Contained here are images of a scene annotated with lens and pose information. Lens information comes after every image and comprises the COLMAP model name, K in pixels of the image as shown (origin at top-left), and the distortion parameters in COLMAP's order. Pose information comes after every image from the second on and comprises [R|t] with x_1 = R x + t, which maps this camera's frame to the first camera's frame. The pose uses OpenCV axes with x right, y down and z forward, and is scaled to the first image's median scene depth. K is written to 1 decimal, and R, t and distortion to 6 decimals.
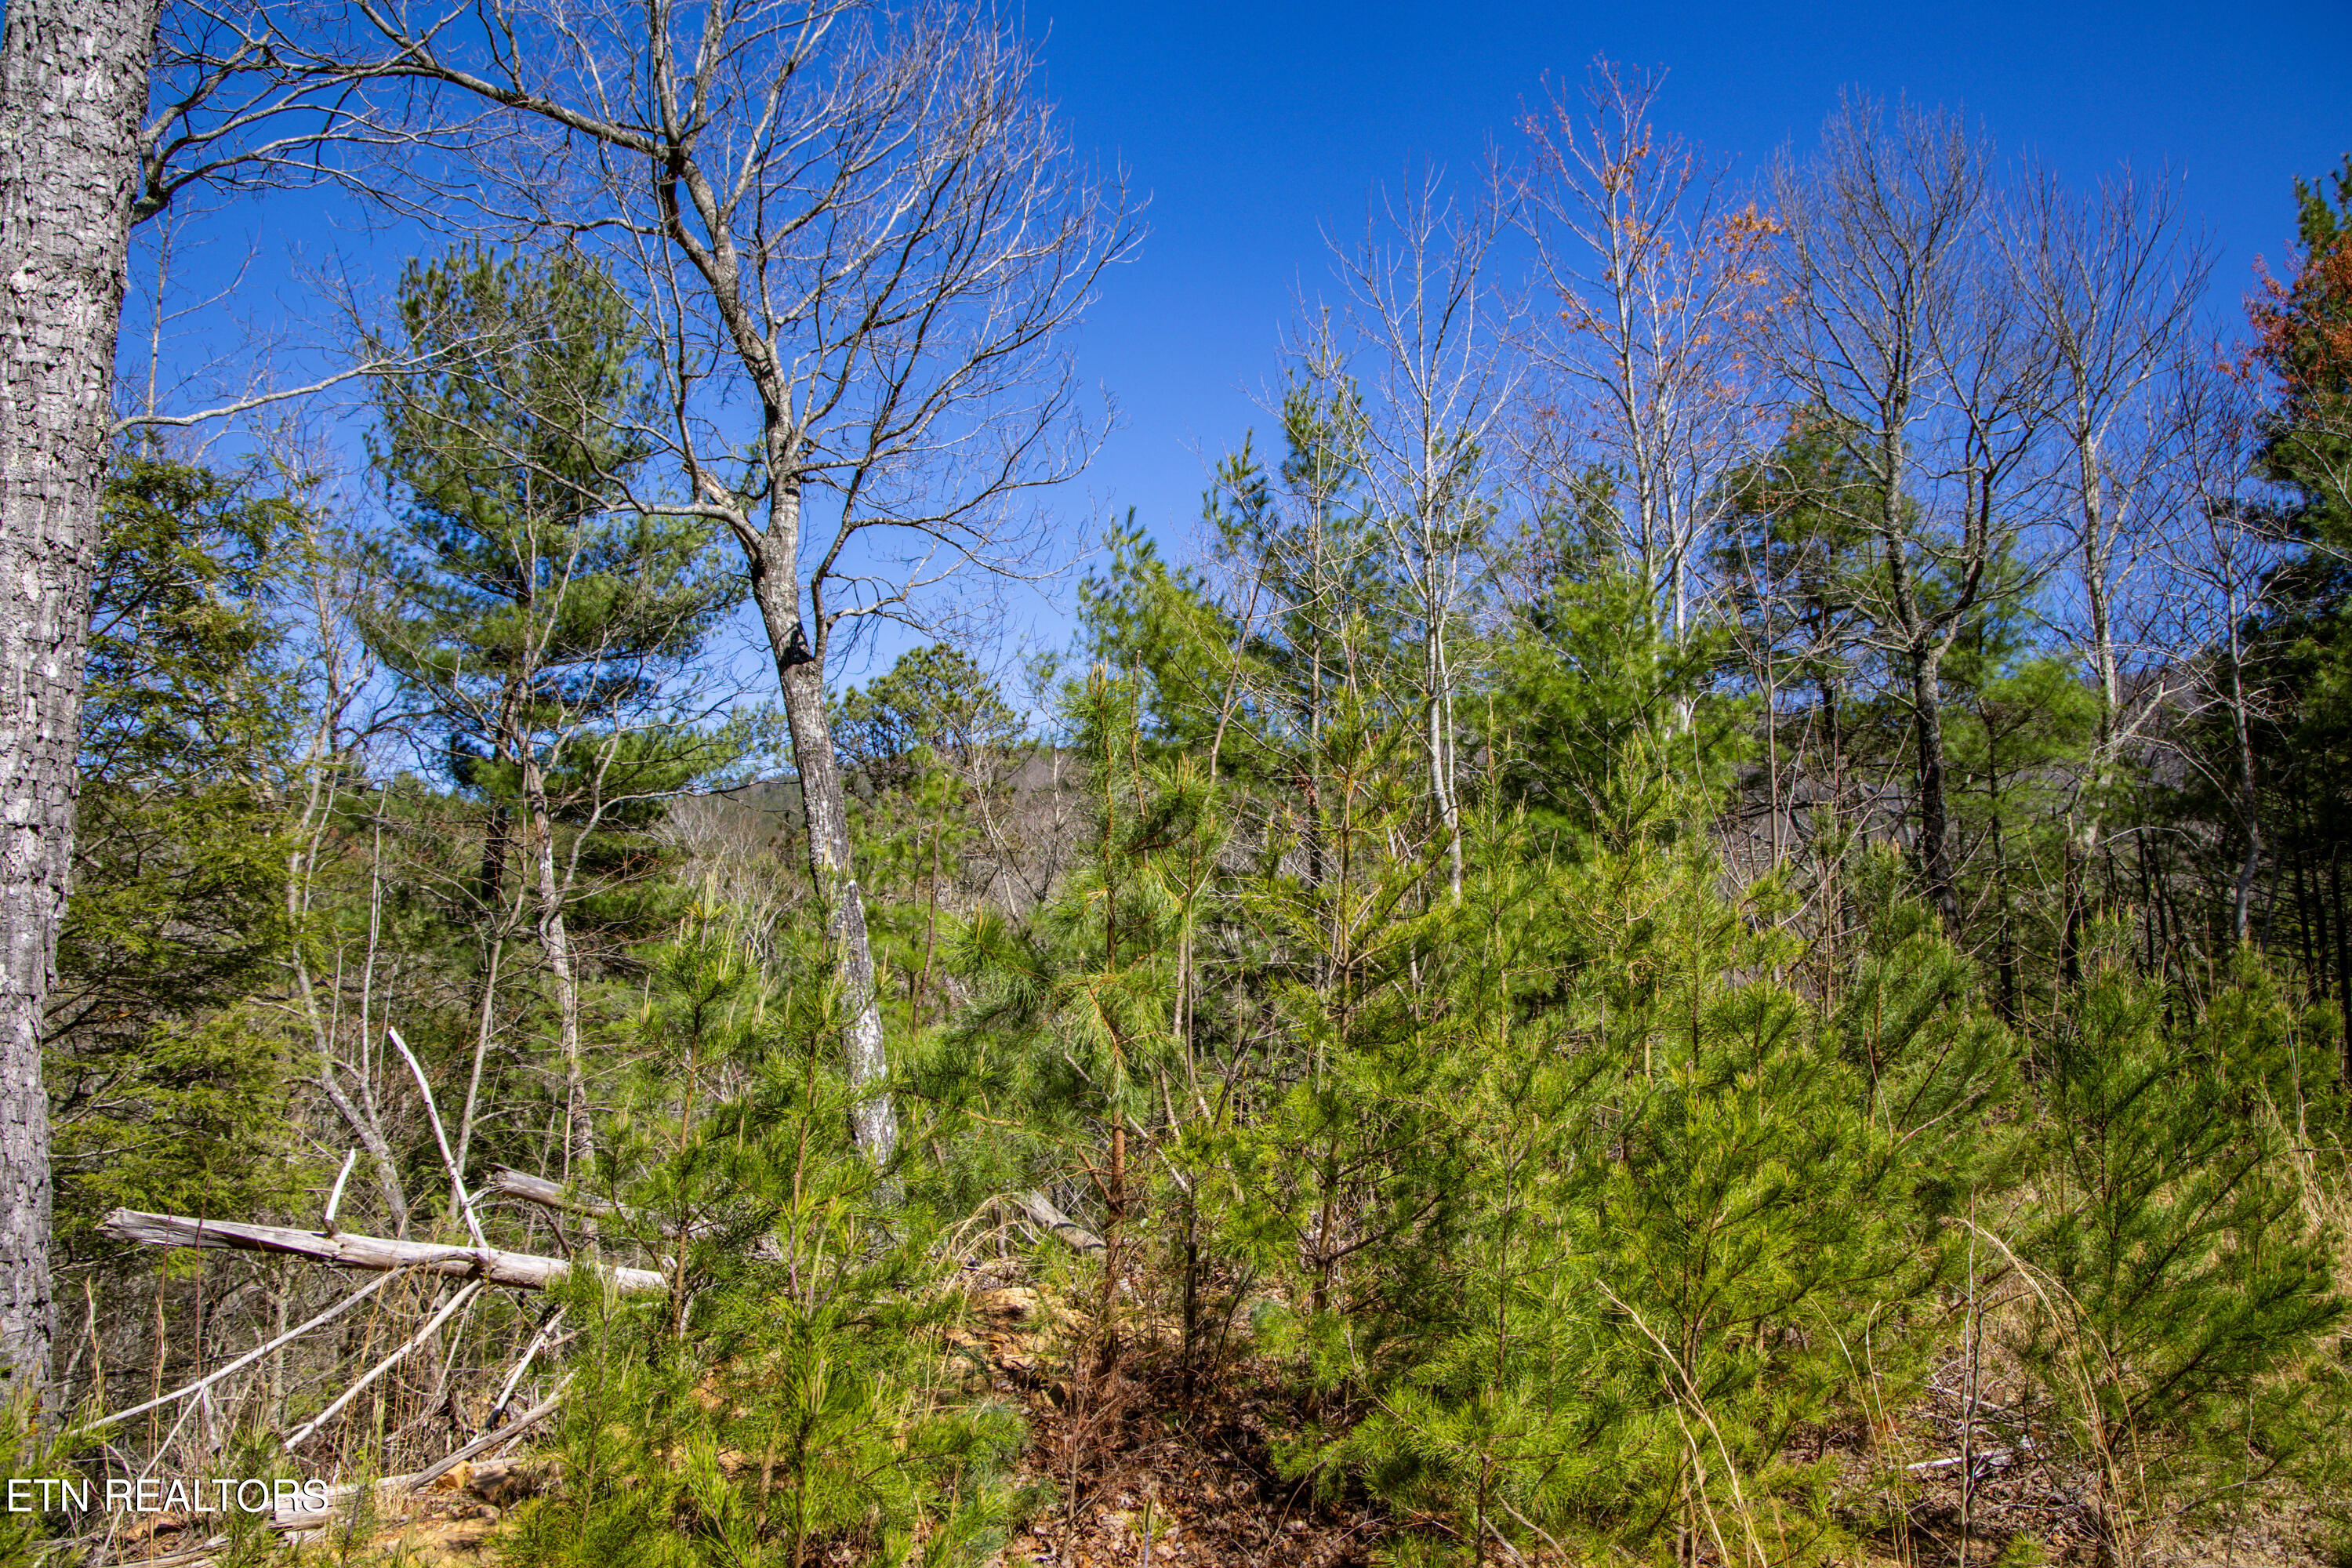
lens RADIAL K [[1697.0, 0, 1178.6], [0, 1697.0, 682.5], [0, 0, 1]] dist [-0.012111, 0.001341]
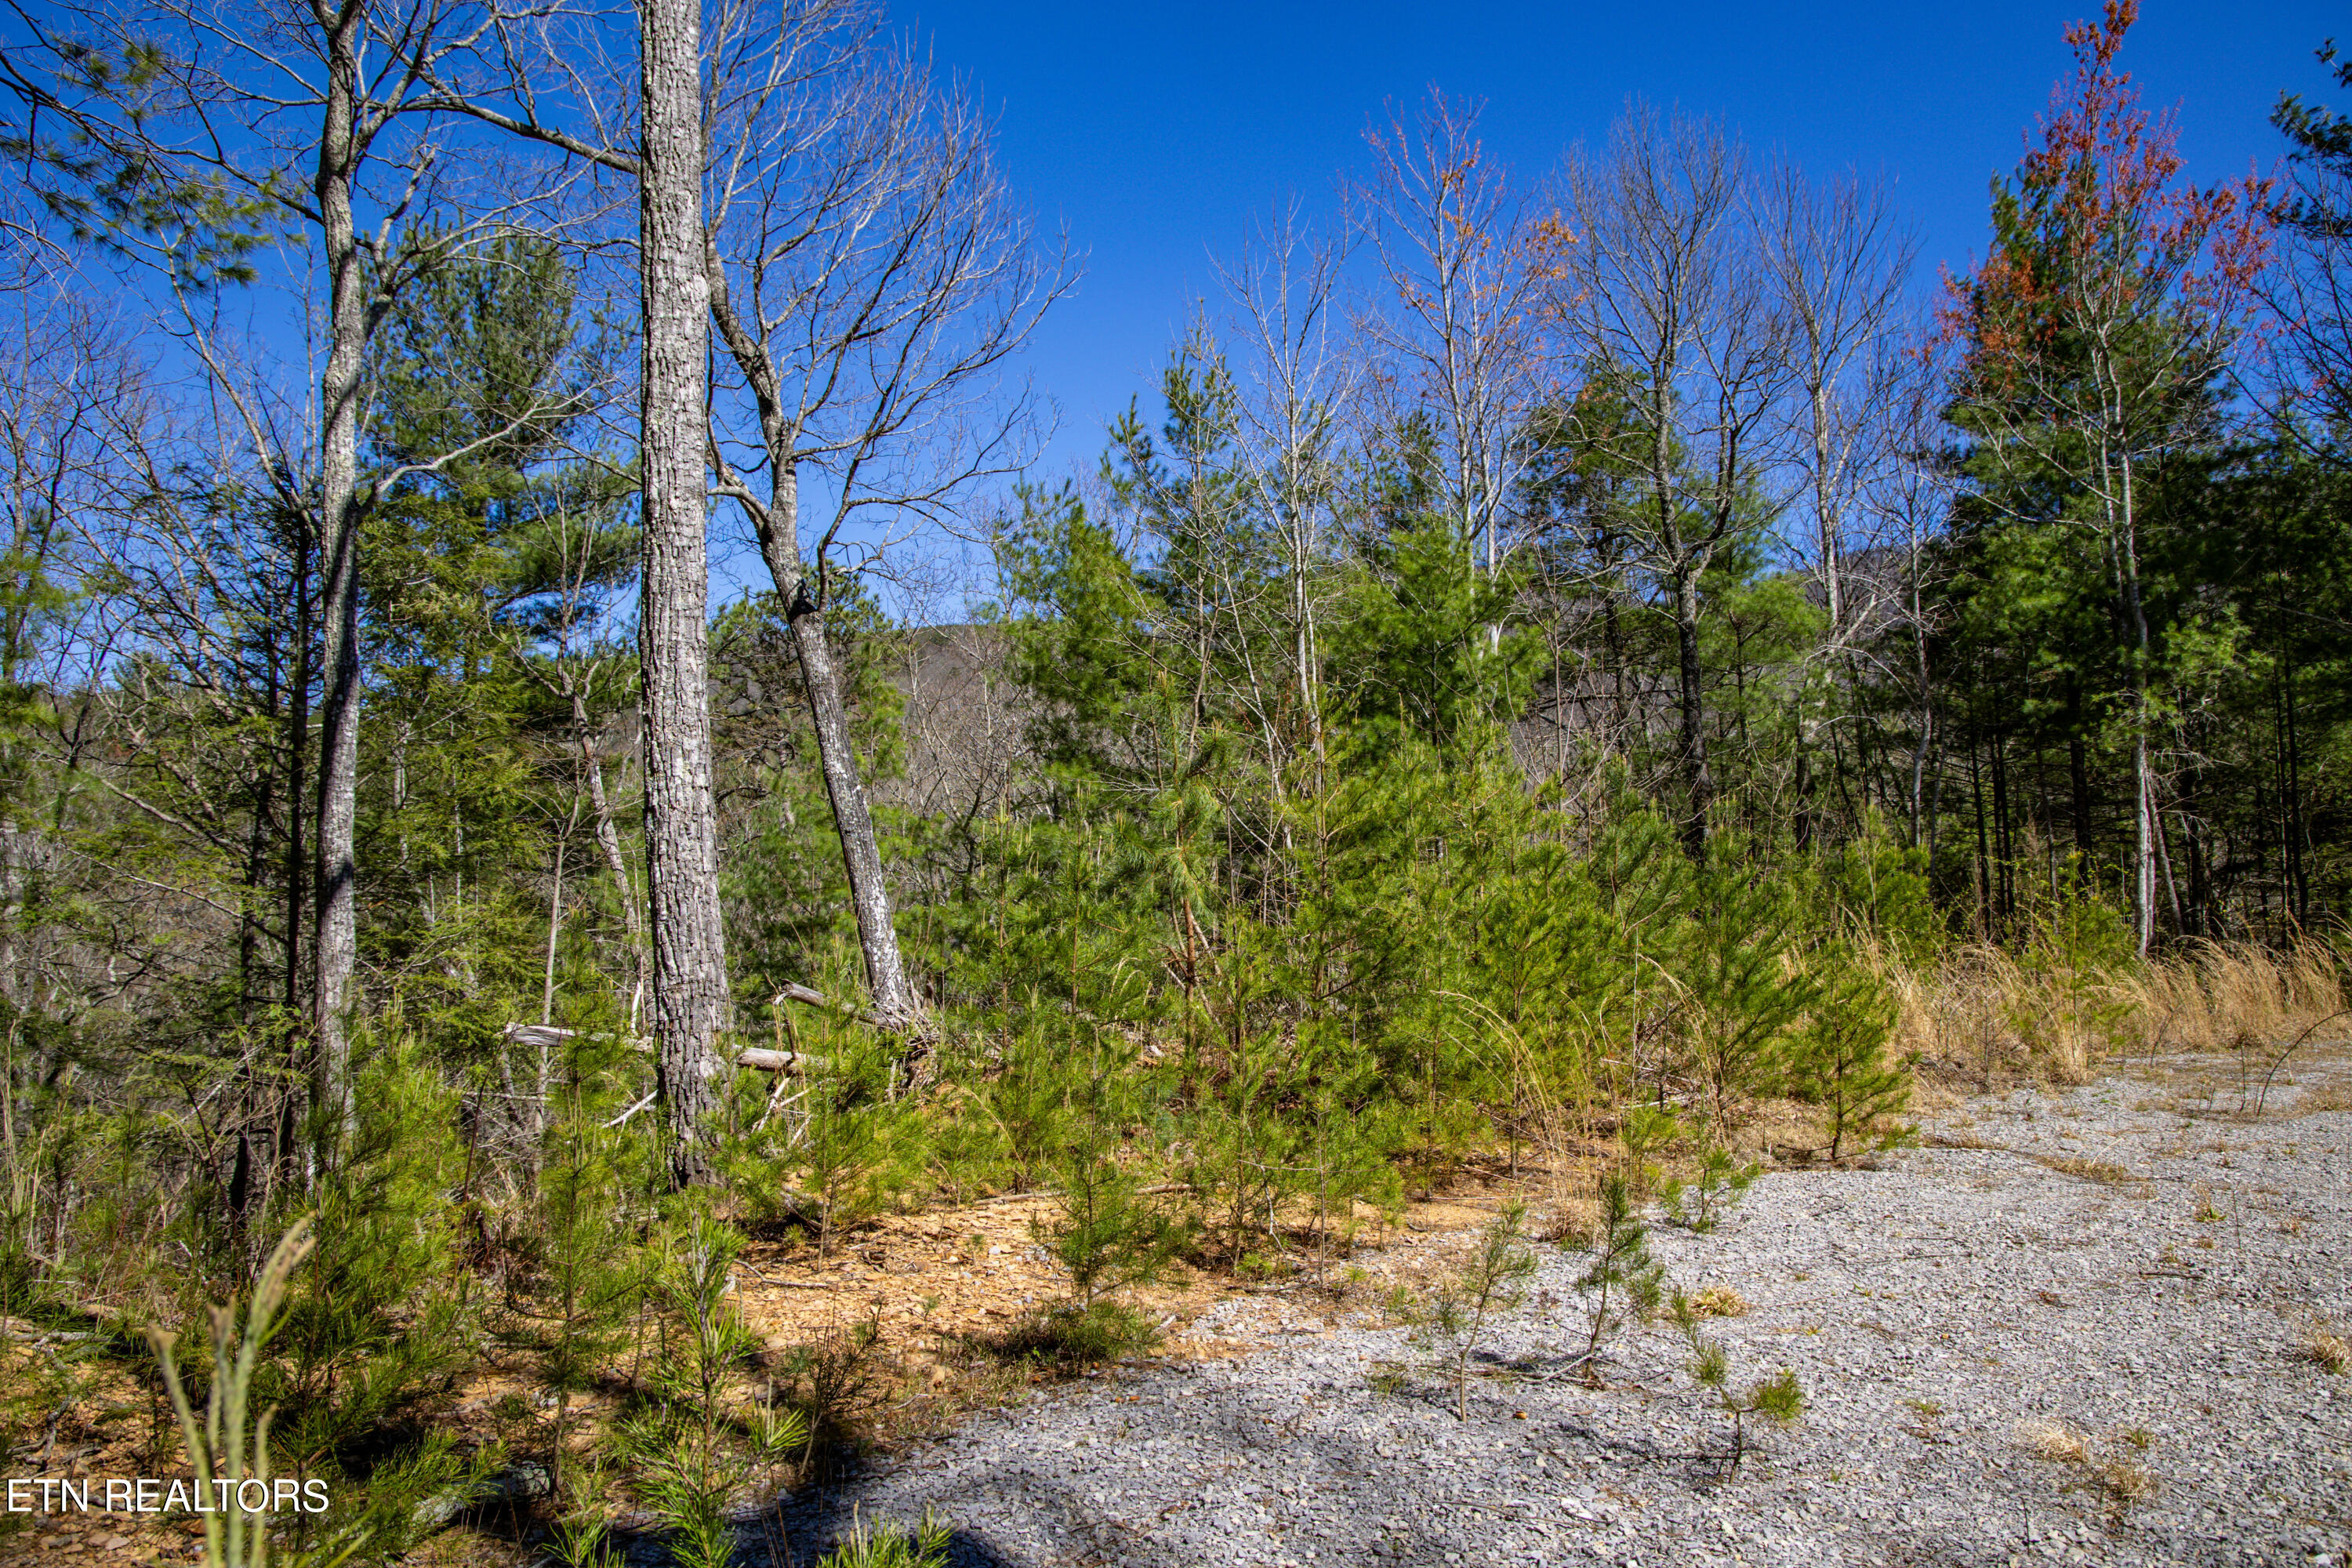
lens RADIAL K [[1688.3, 0, 1177.6], [0, 1688.3, 743.5], [0, 0, 1]] dist [-0.040153, 0.024938]
pose [[0.993711, -0.021509, 0.109888, -0.075821], [0.009870, 0.994383, 0.105379, -0.036830], [-0.111537, -0.103632, 0.988342, -0.222360]]
